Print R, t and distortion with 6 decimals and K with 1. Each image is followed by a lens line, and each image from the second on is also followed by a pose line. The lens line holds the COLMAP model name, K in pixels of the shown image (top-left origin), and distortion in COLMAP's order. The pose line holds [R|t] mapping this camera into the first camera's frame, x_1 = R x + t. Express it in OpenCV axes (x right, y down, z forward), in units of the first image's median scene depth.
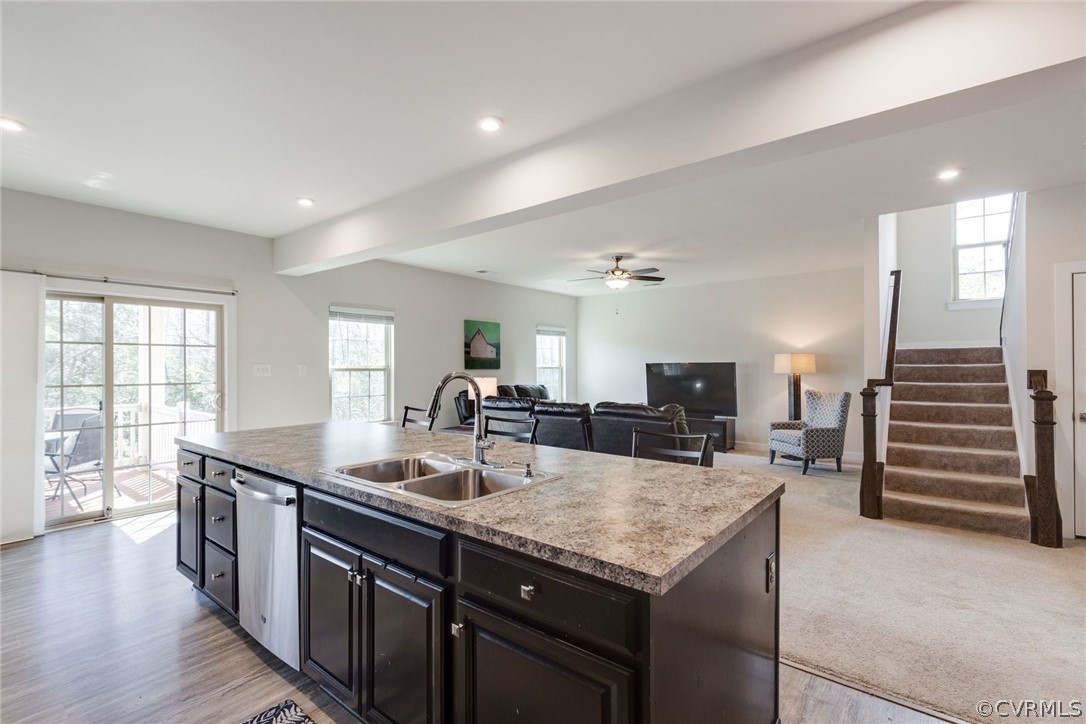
lens RADIAL K [[478.2, 0, 546.2], [0, 478.2, 363.4], [0, 0, 1]] dist [0.001781, 0.000349]
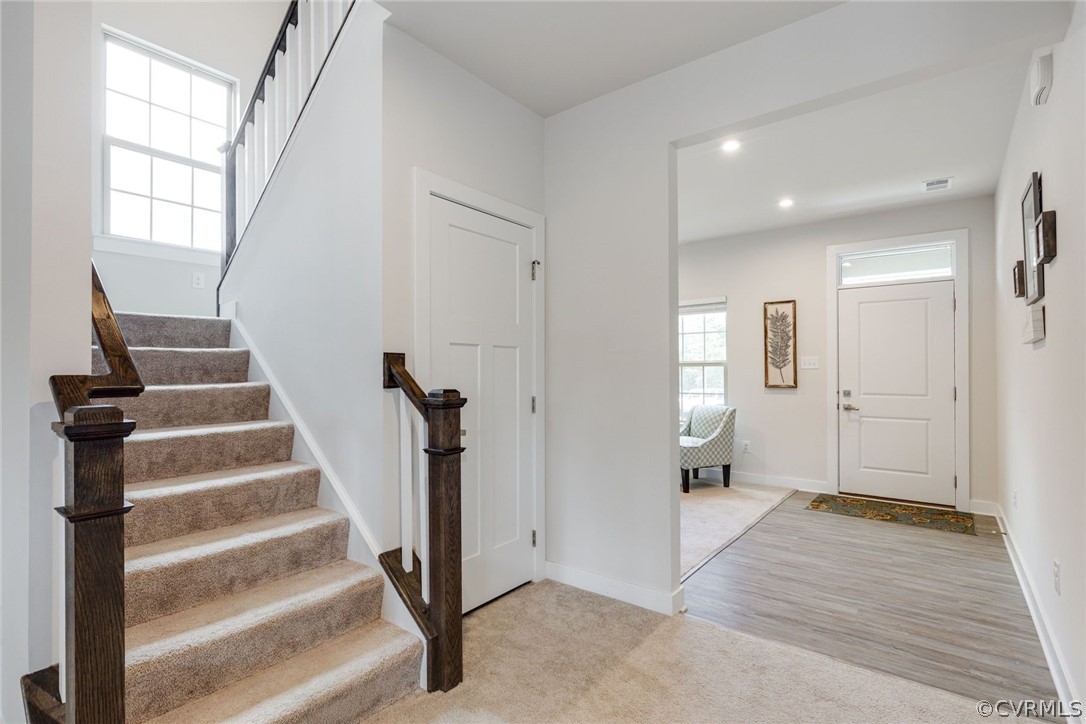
lens RADIAL K [[530.9, 0, 543.0], [0, 530.9, 362.0], [0, 0, 1]] dist [-0.001537, -0.000787]
pose [[0.000352, 0.016733, 0.999860, 0.334947], [-0.004128, 0.999852, -0.016731, 0.025902], [-0.999991, -0.004122, 0.000421, 0.660961]]
